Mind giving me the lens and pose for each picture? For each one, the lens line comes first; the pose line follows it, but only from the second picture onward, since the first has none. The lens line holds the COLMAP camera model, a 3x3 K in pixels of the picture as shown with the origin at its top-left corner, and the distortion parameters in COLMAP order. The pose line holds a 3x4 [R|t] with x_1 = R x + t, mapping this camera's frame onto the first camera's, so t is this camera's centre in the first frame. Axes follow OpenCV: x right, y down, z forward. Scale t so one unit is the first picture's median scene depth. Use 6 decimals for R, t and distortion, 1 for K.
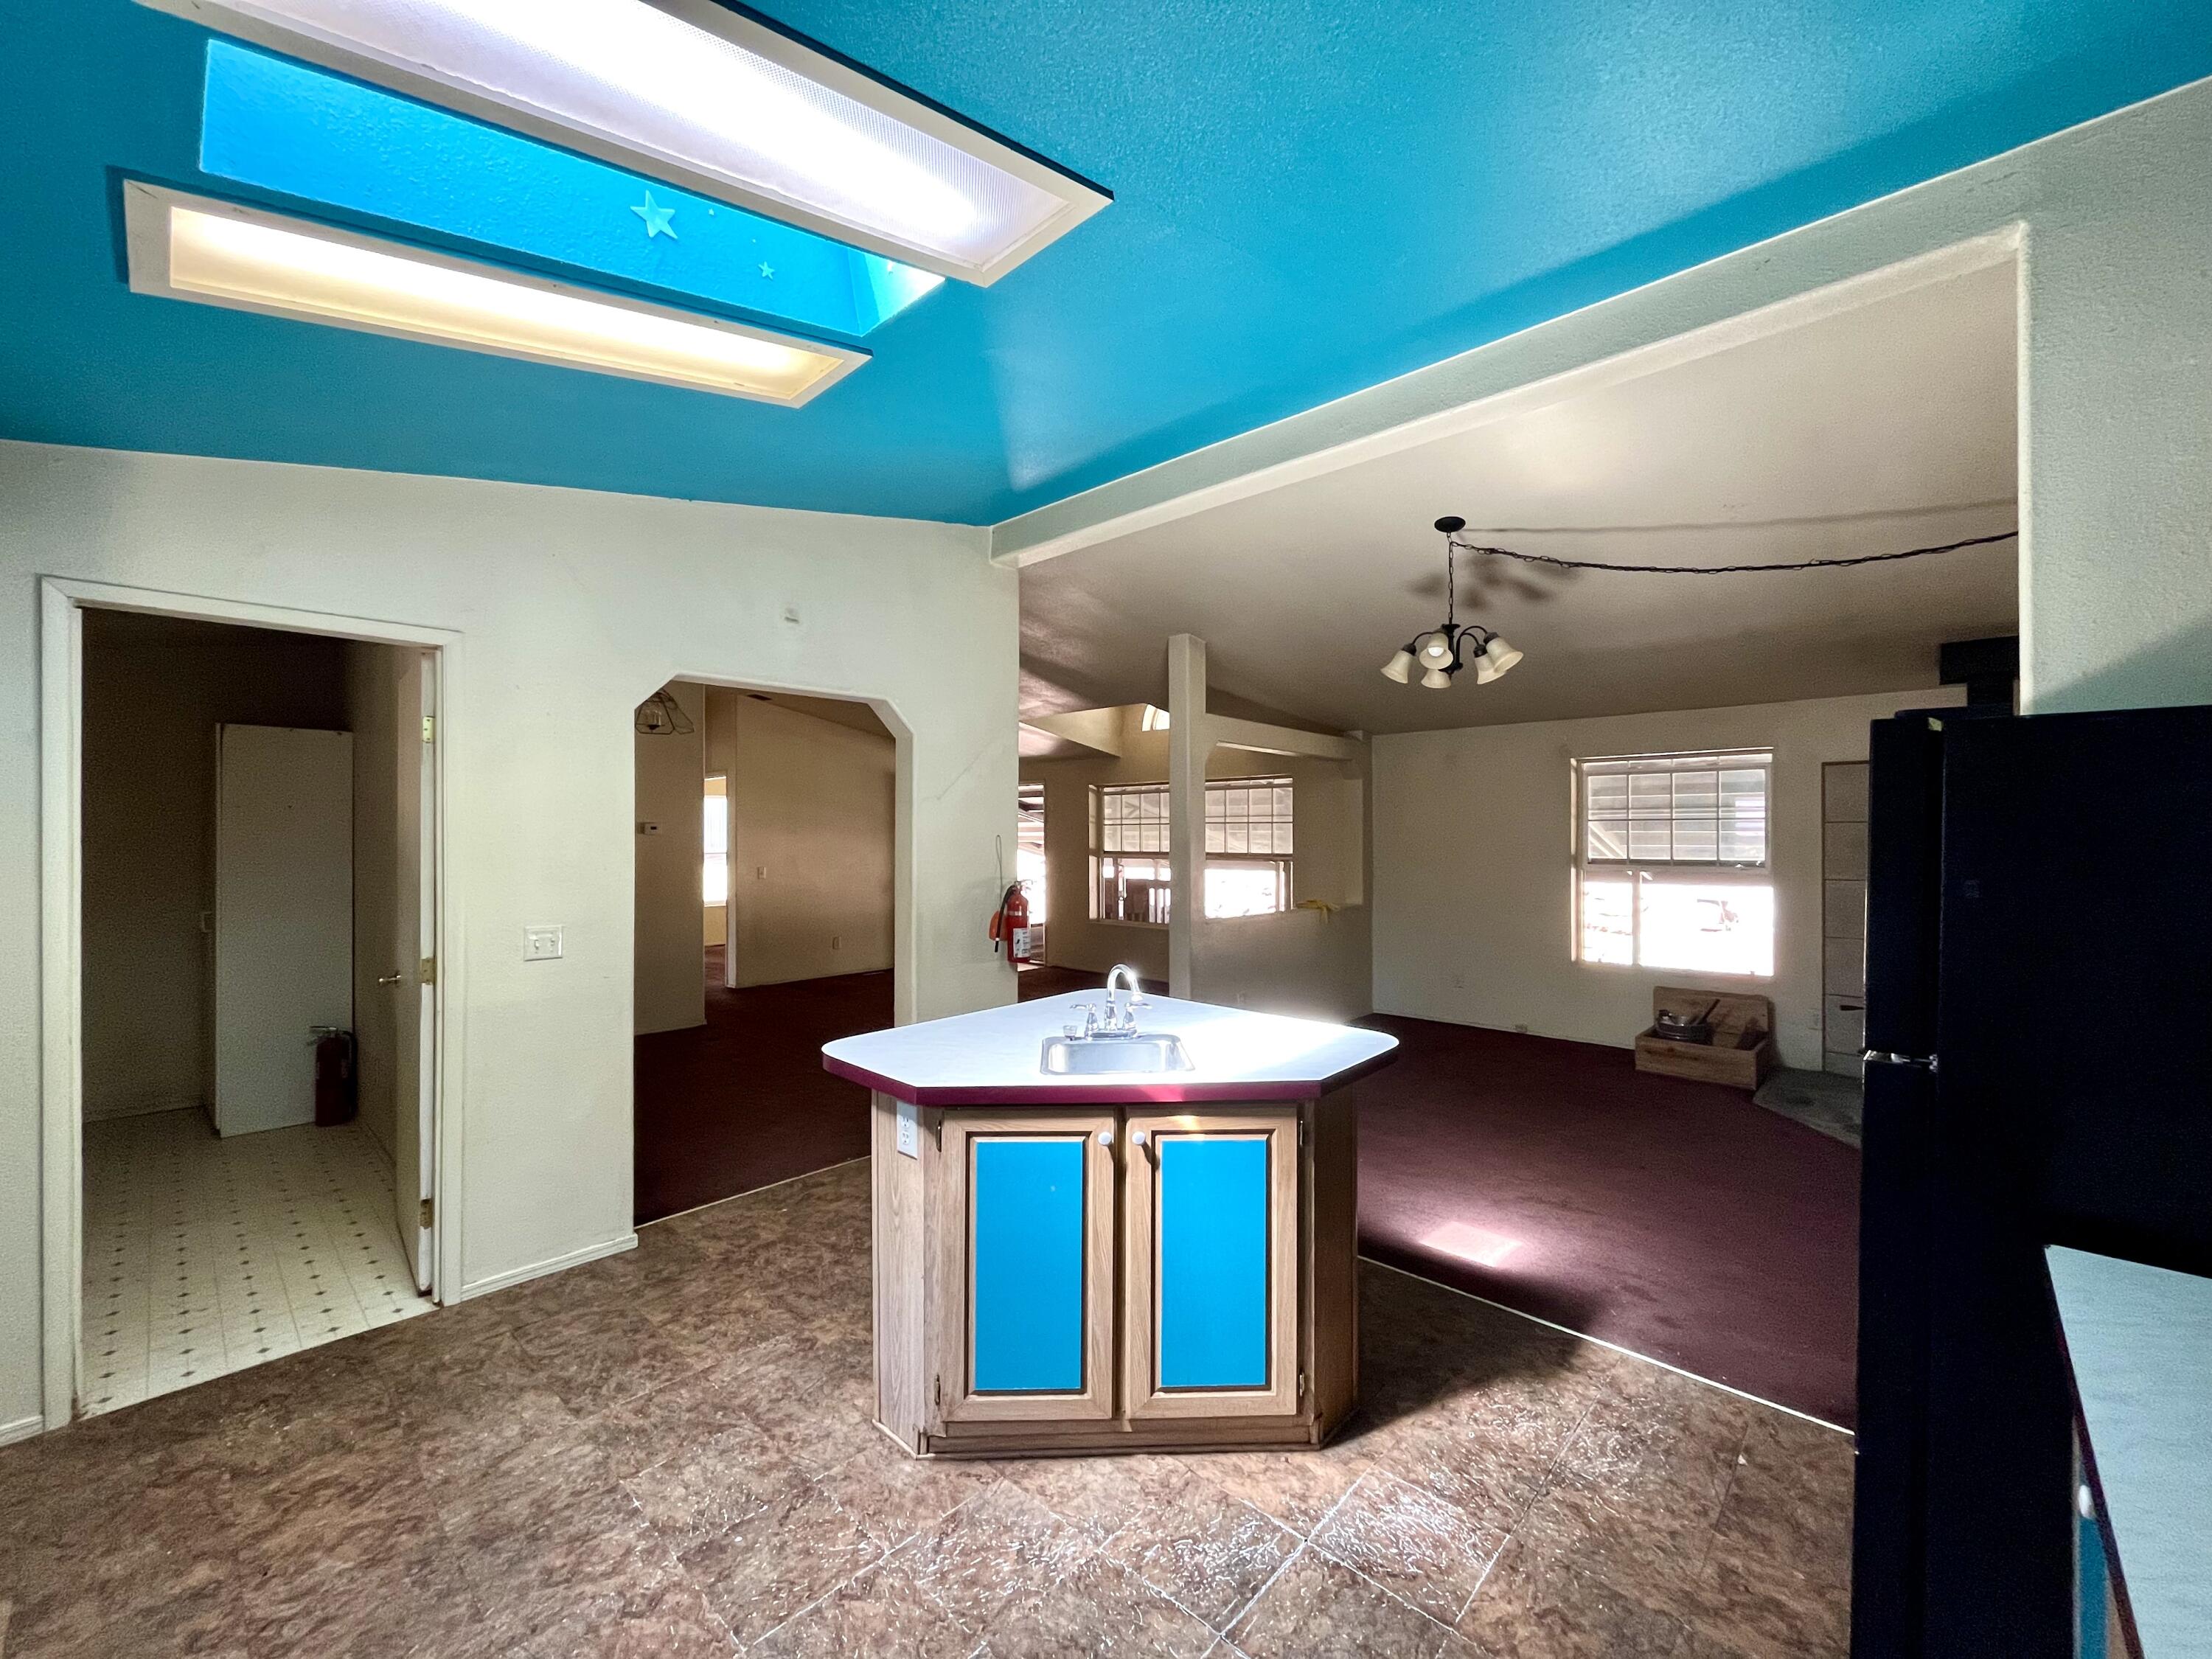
lens RADIAL K [[887.7, 0, 1099.5], [0, 887.7, 838.6], [0, 0, 1]] dist [-0.002466, -0.000135]
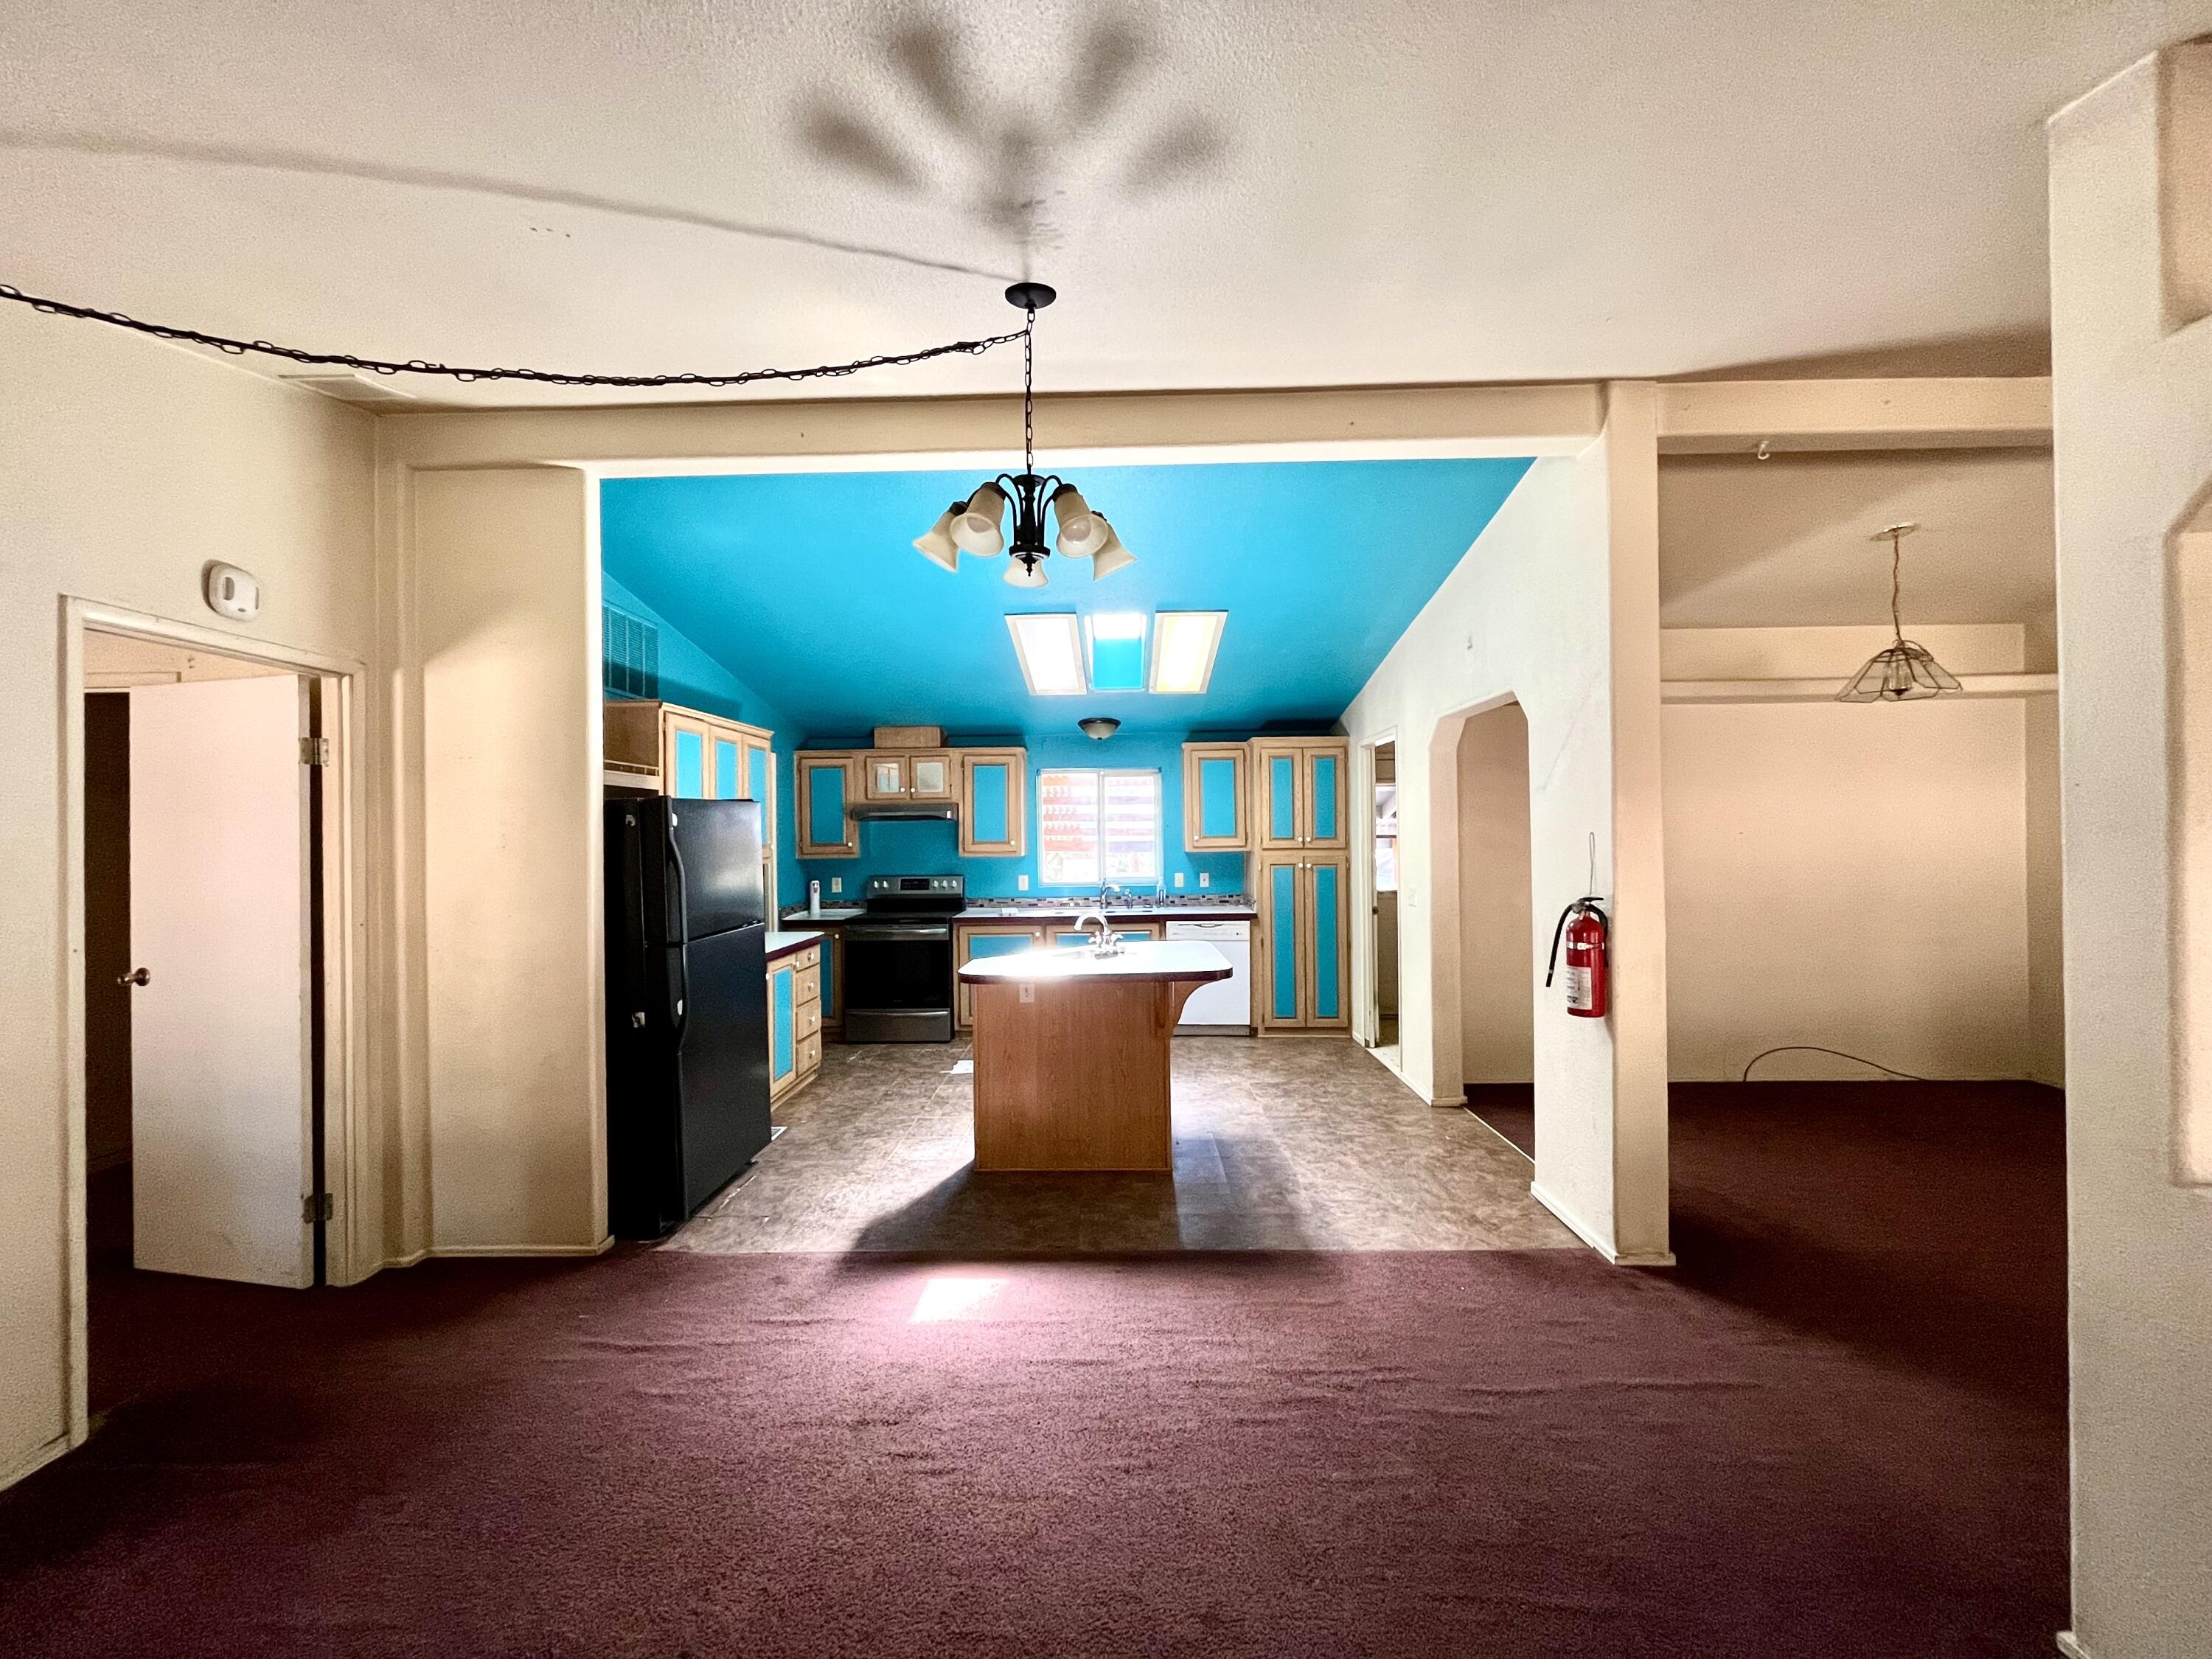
lens RADIAL K [[887.7, 0, 1108.9], [0, 887.7, 833.0], [0, 0, 1]] dist [-0.002466, -0.000135]
pose [[-0.738885, 0.008578, -0.673777, 1.045421], [0.013192, 0.999911, -0.001736, -0.009696], [0.673702, -0.010171, -0.738933, 2.045053]]
